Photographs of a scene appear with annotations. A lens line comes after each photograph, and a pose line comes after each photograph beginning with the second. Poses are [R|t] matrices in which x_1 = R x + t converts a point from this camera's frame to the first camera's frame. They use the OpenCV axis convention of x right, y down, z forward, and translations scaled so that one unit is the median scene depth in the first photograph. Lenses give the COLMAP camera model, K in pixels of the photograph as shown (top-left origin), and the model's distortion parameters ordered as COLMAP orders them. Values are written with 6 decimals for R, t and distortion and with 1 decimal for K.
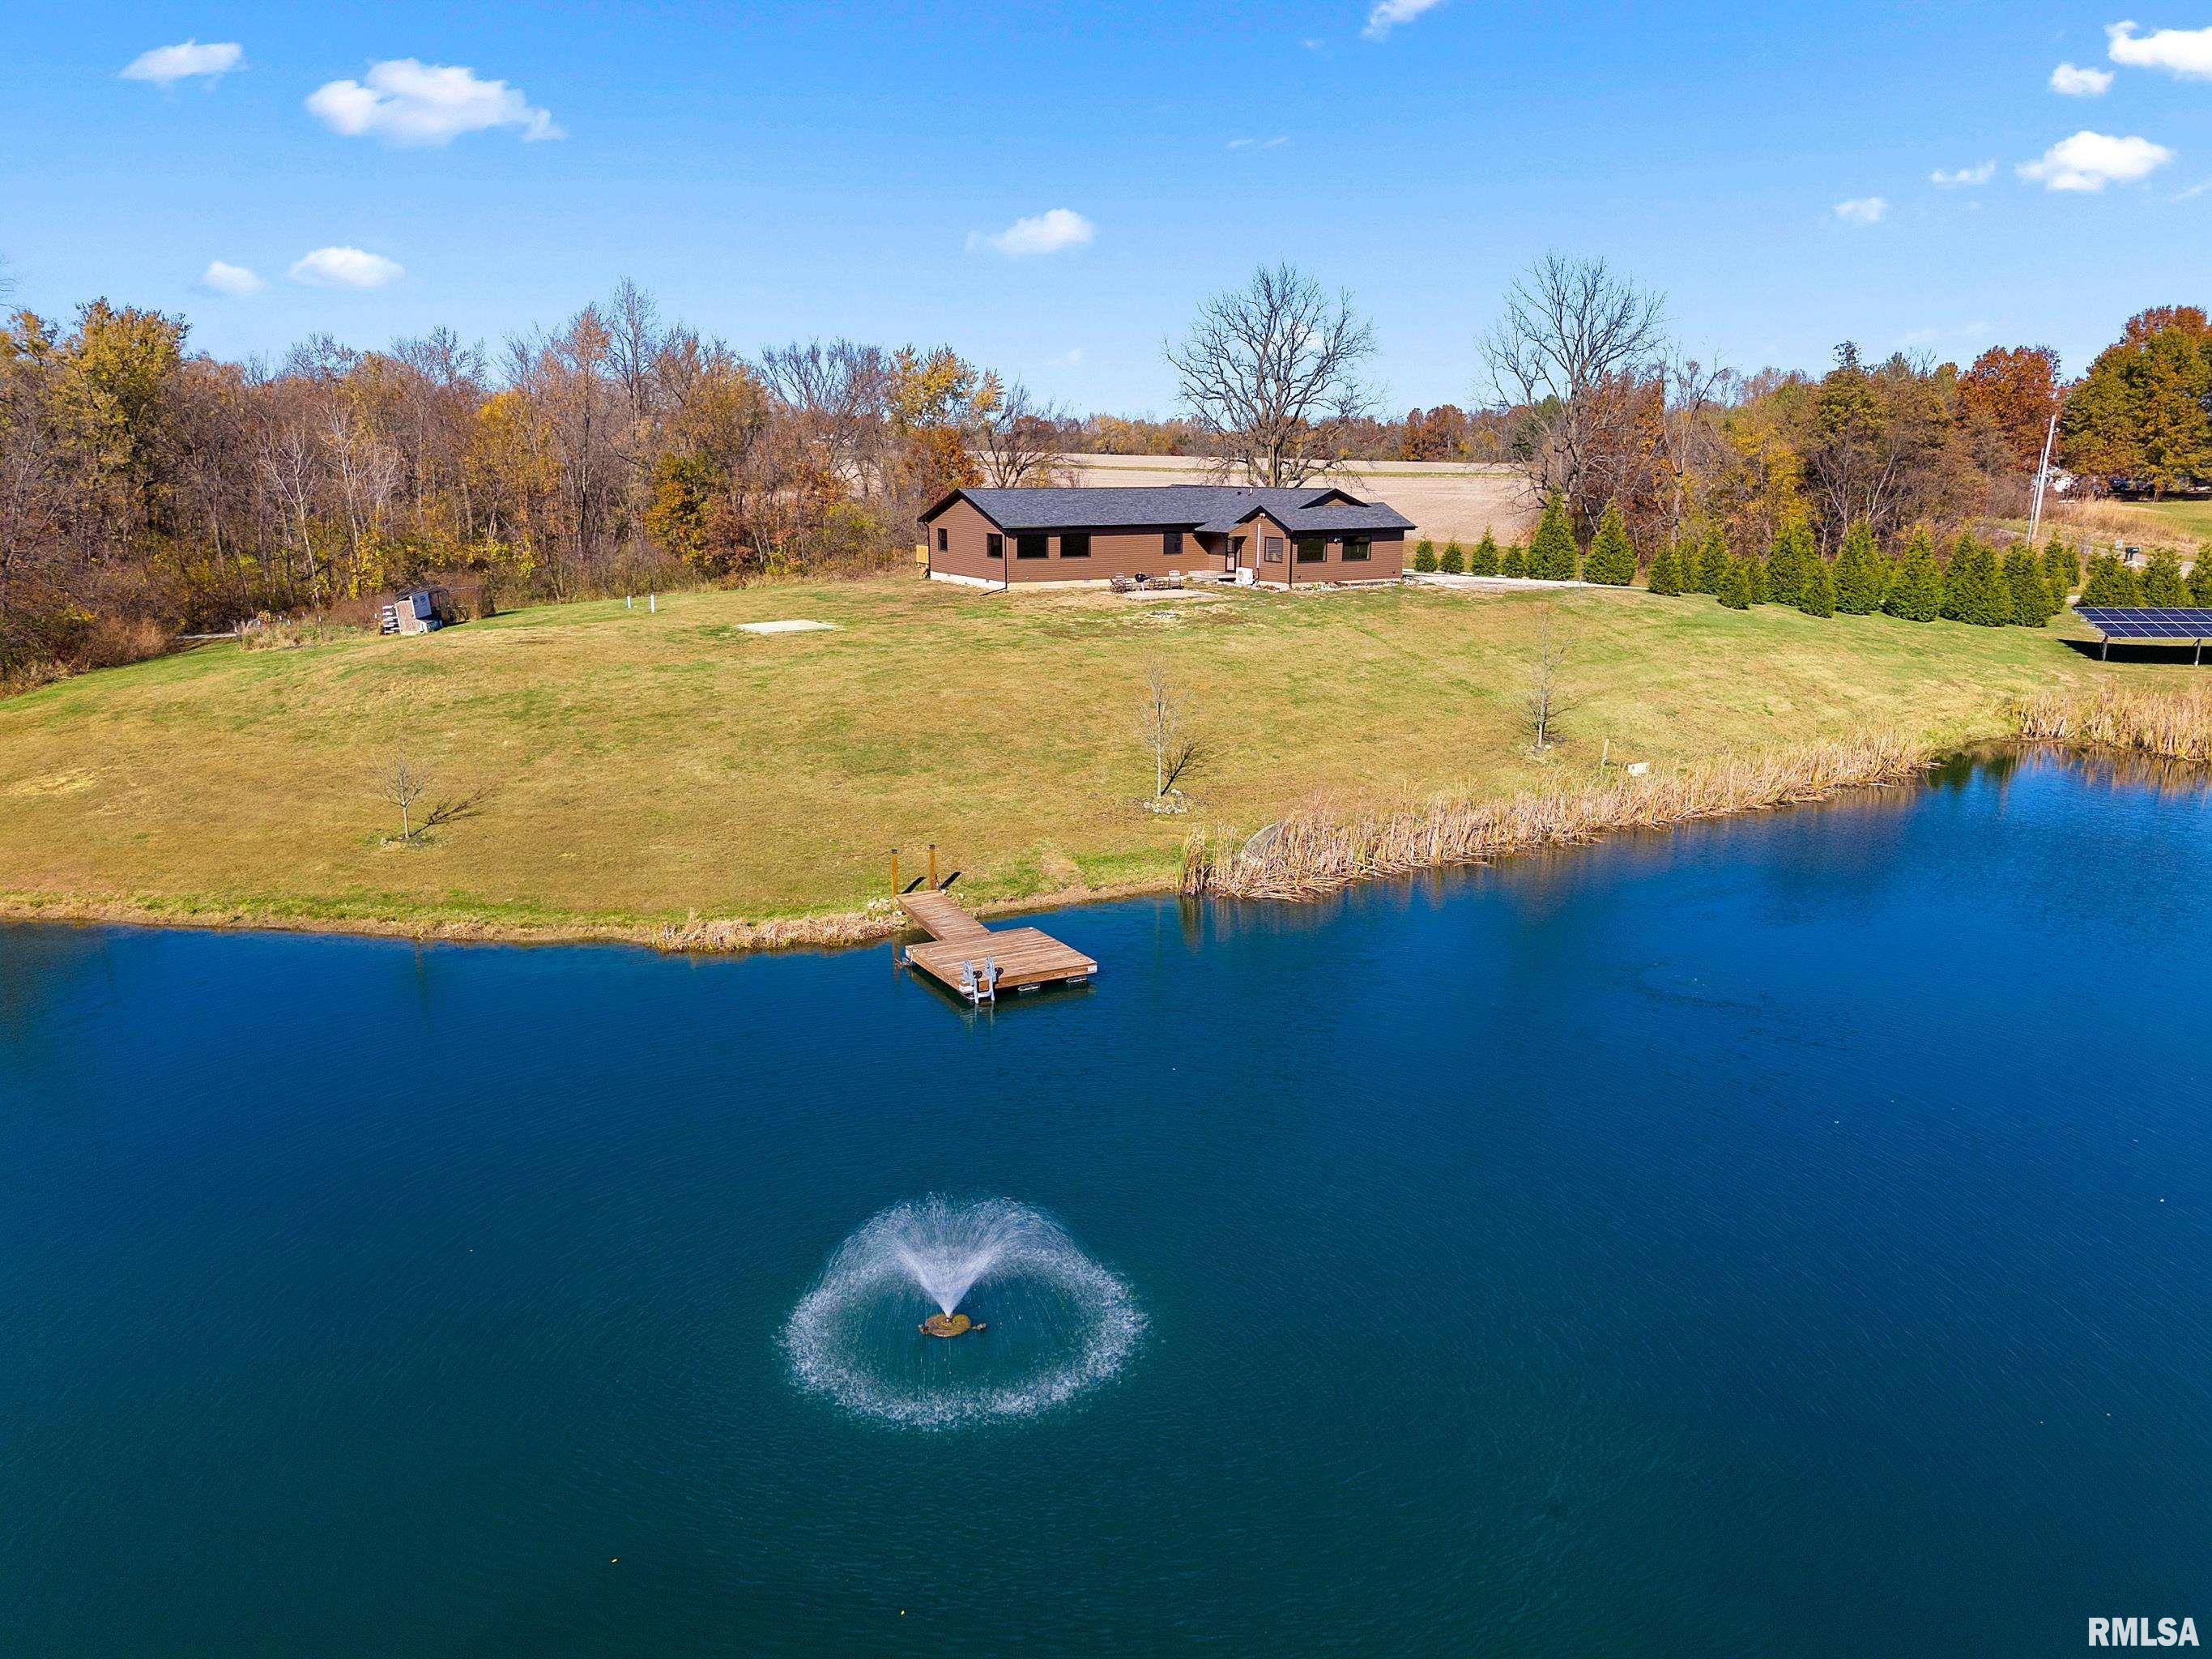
lens RADIAL K [[1616.5, 0, 1106.0], [0, 1616.5, 829.5], [0, 0, 1]] dist [0.096003, -0.104518]
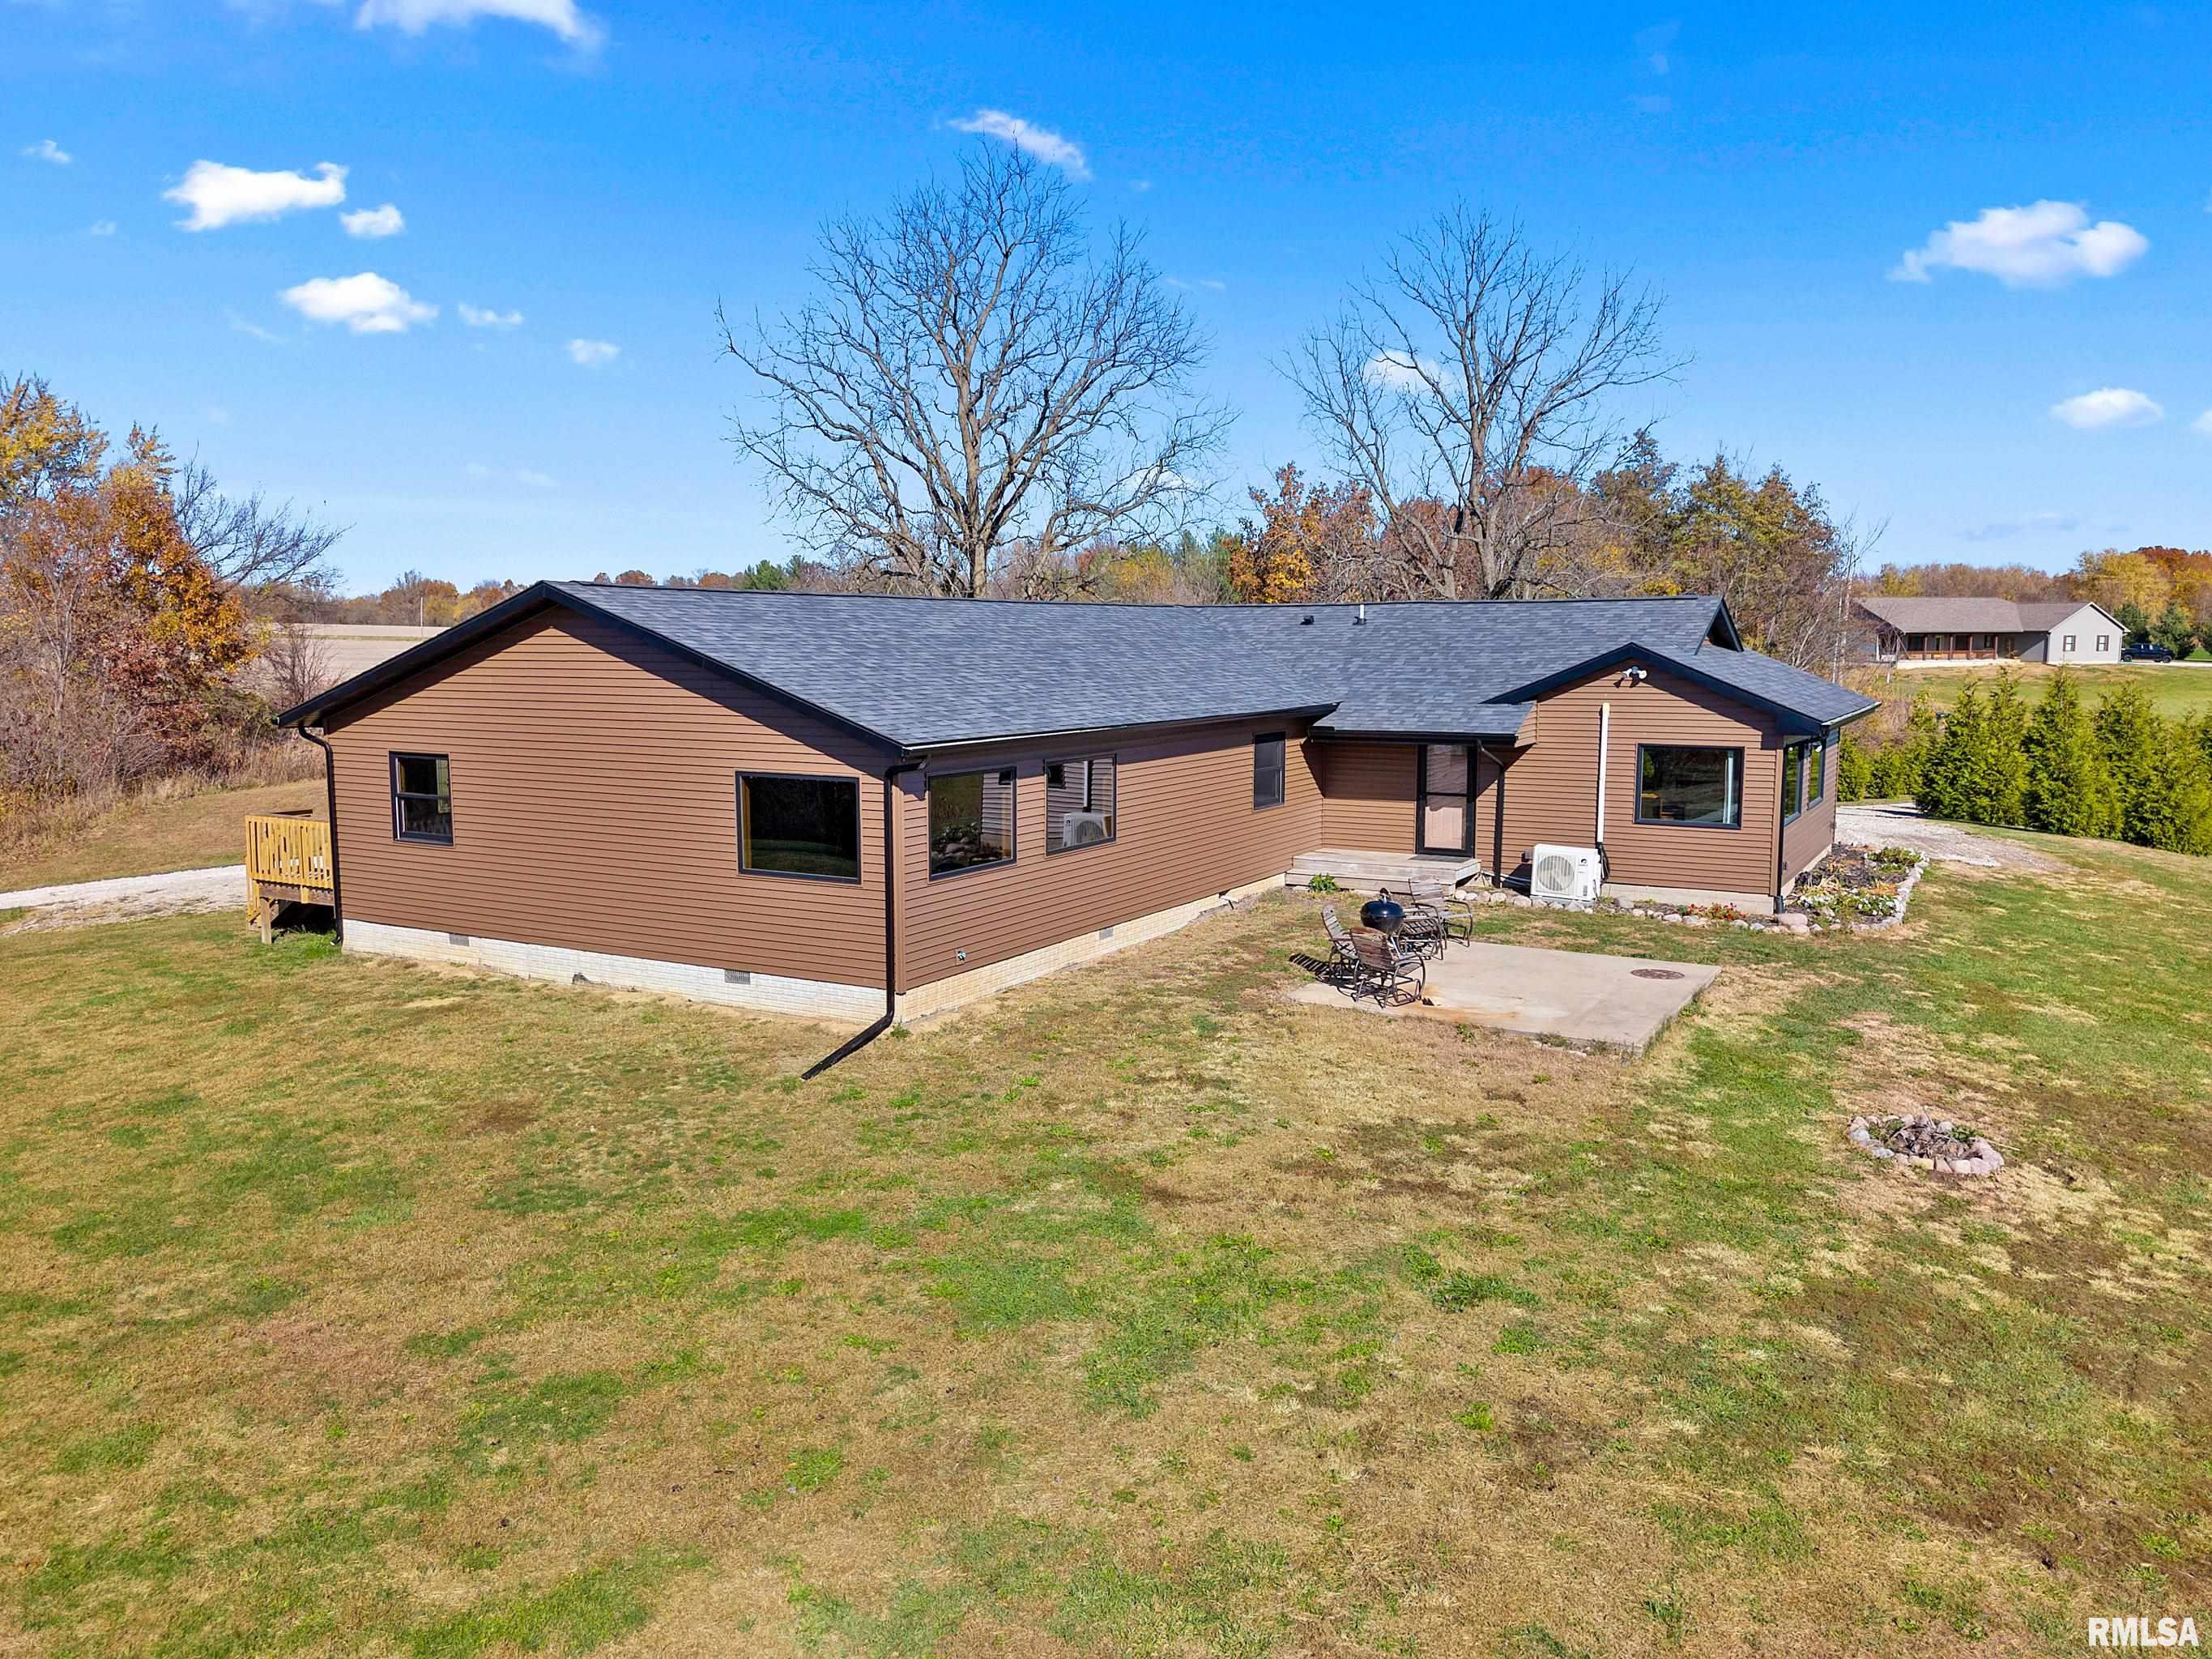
lens RADIAL K [[1616.5, 0, 1106.0], [0, 1616.5, 829.5], [0, 0, 1]] dist [0.096003, -0.104518]
pose [[0.864803, -0.063778, 0.498044, -0.142291], [0.116521, 0.990314, -0.075510, -0.151395], [-0.488404, 0.123334, 0.863858, 0.779808]]
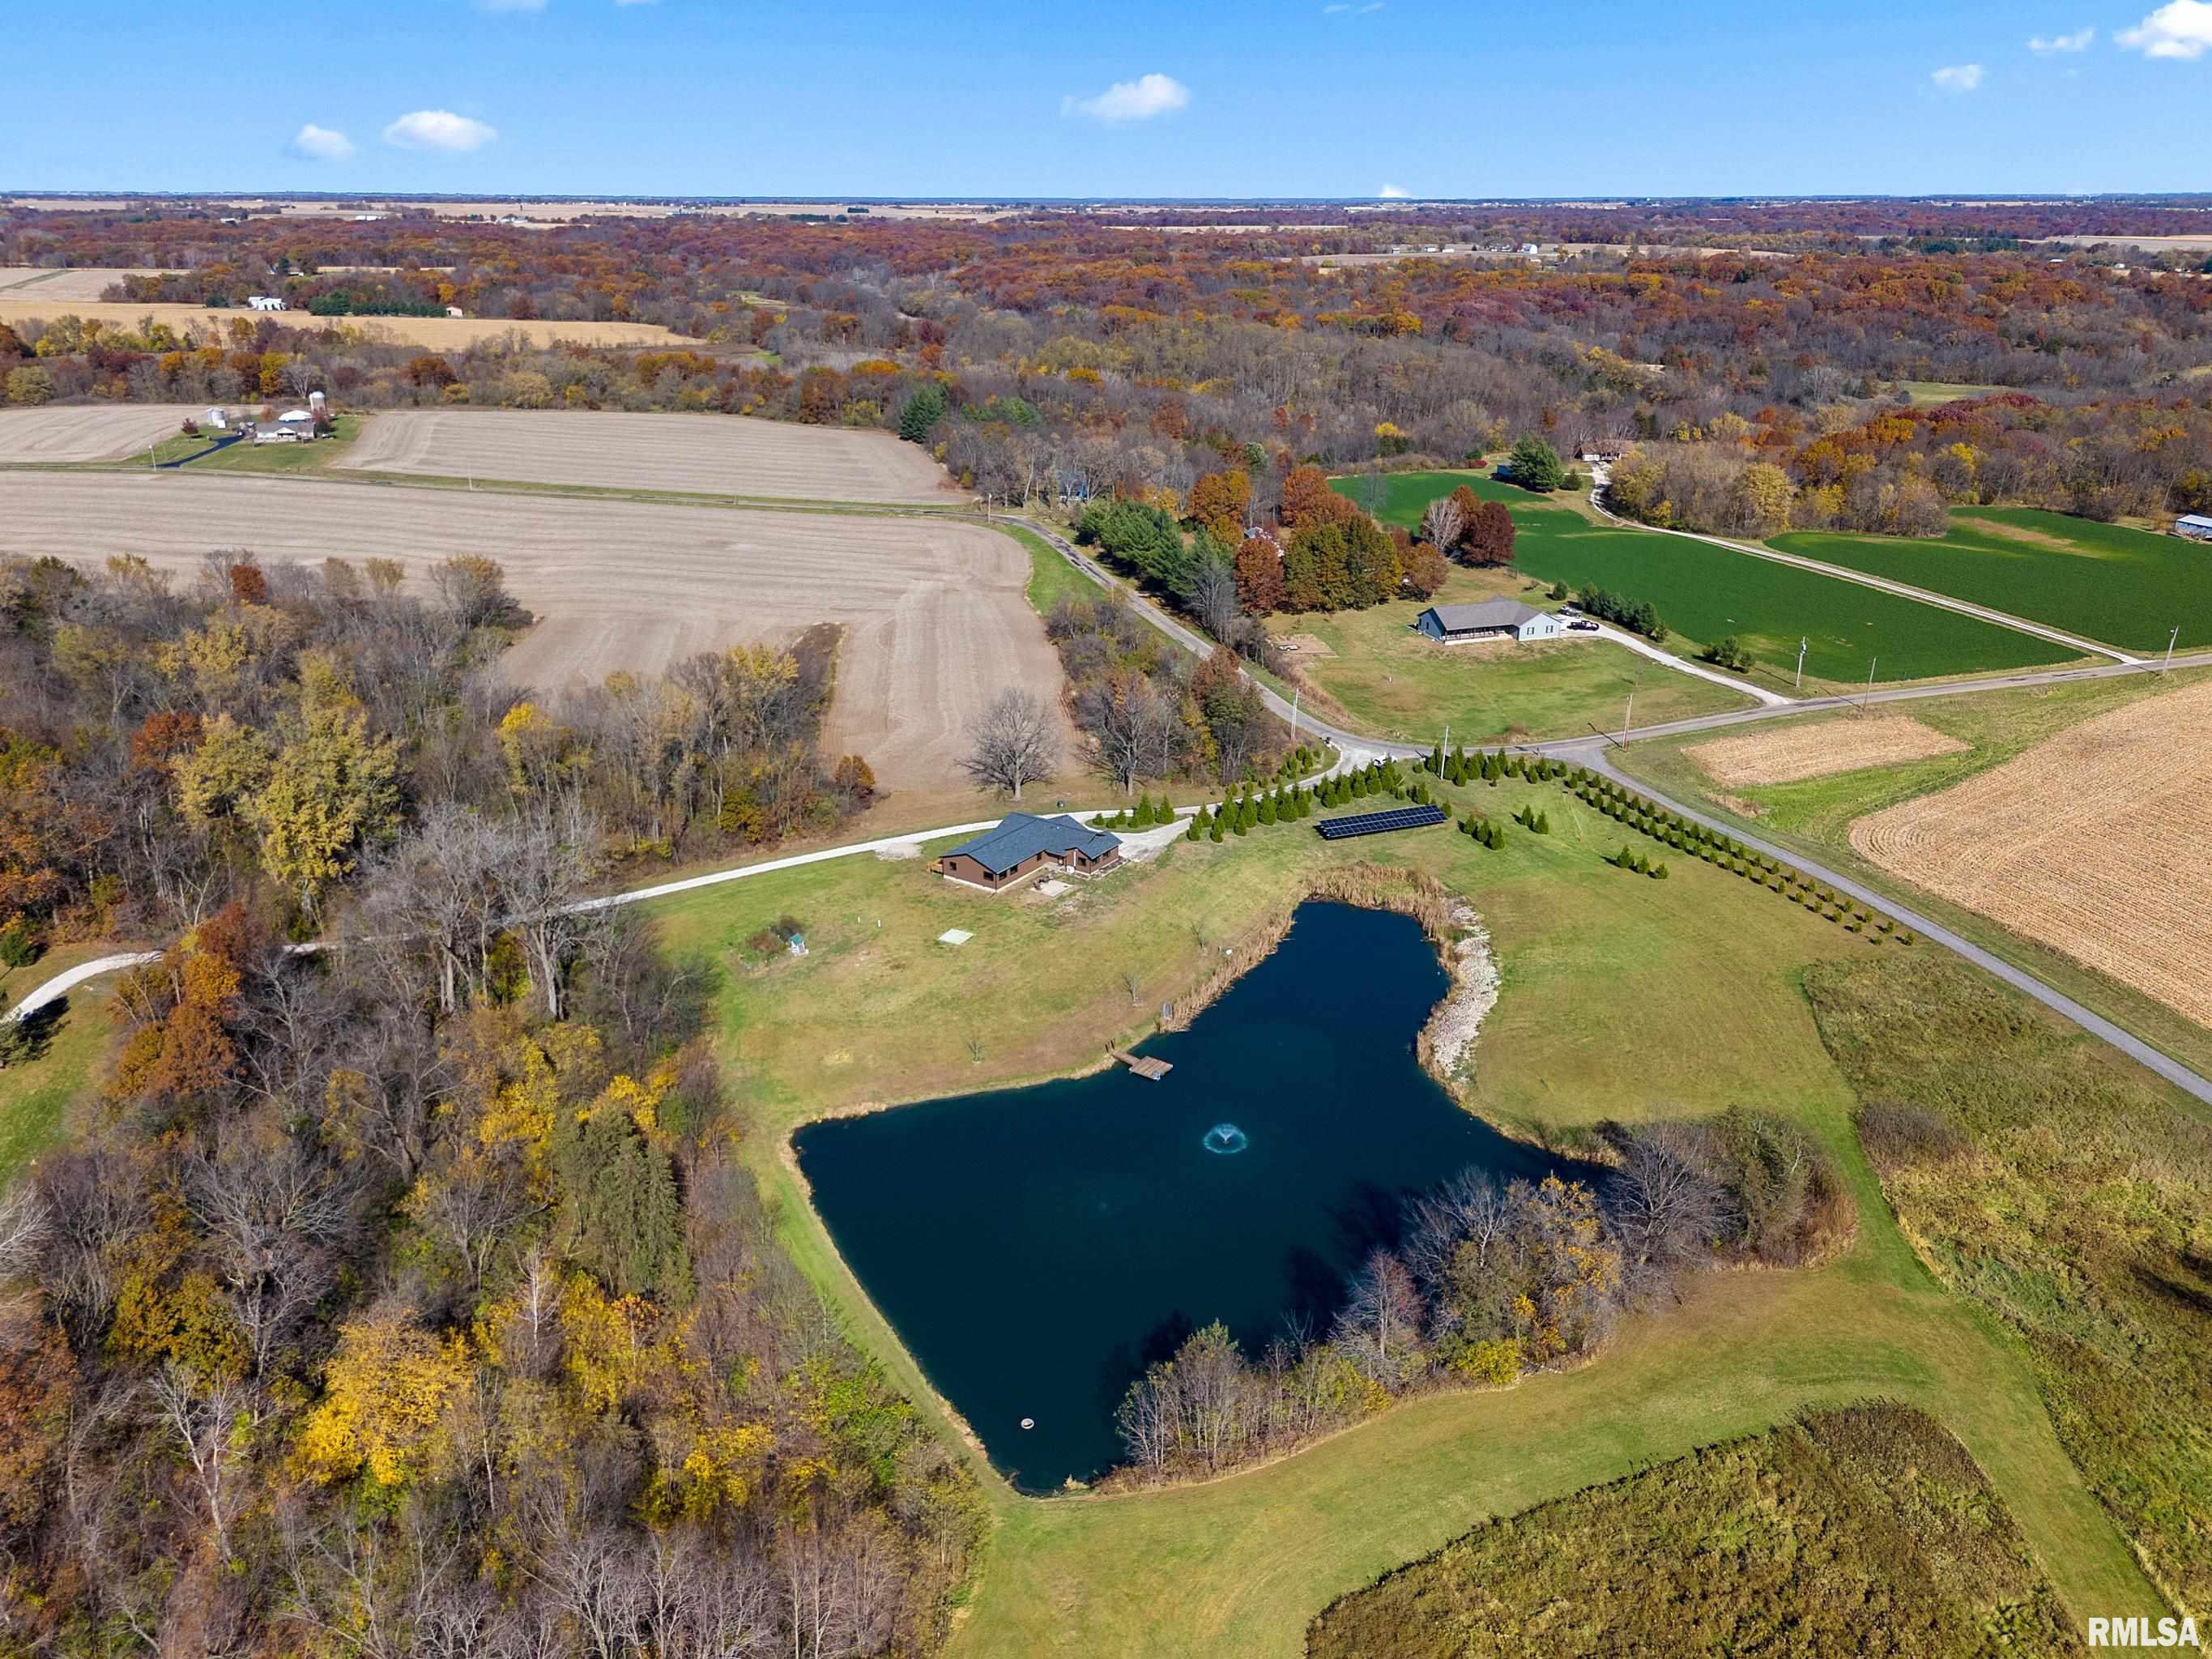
lens RADIAL K [[1616.5, 0, 1106.0], [0, 1616.5, 829.5], [0, 0, 1]] dist [0.096003, -0.104518]
pose [[0.904474, -0.155450, 0.397192, -0.963931], [0.093088, 0.980715, 0.171849, -0.703755], [-0.416246, -0.118459, 0.901502, -1.551634]]
